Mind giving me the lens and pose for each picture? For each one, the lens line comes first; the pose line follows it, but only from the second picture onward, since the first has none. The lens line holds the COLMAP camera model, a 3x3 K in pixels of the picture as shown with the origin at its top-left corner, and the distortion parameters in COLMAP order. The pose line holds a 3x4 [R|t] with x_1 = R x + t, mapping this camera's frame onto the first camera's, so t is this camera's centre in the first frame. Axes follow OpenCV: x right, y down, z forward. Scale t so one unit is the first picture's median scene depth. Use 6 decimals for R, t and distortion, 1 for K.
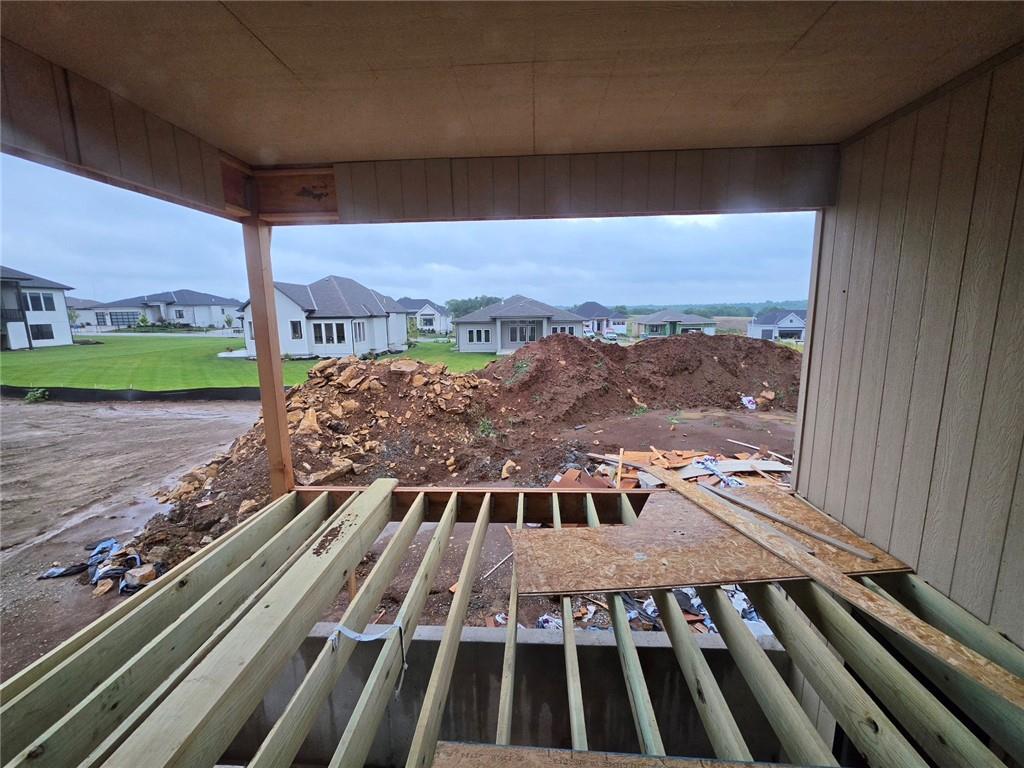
lens RADIAL K [[410.8, 0, 514.5], [0, 410.8, 380.8], [0, 0, 1]] dist [-0.001267, -0.000053]
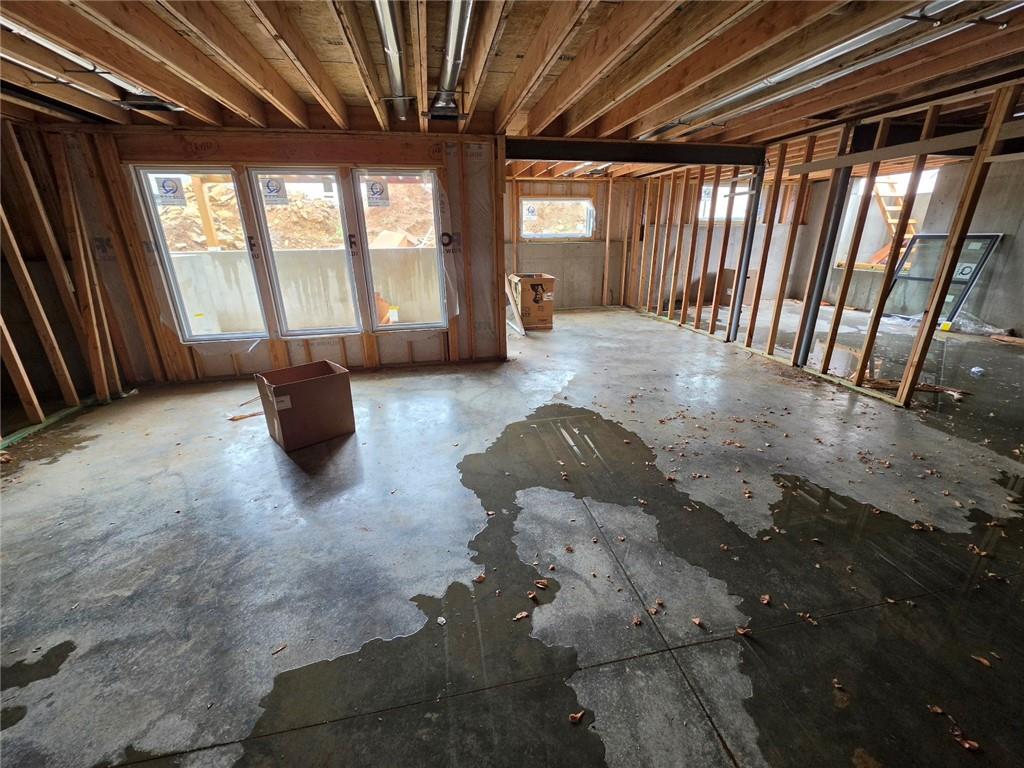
lens RADIAL K [[410.8, 0, 511.5], [0, 410.8, 380.6], [0, 0, 1]] dist [-0.001267, -0.000053]
pose [[0.970877, -0.078535, 0.226341, 0.113787], [0.037992, 0.983260, 0.178206, 0.333663], [-0.236547, -0.164417, 0.957608, -0.440994]]
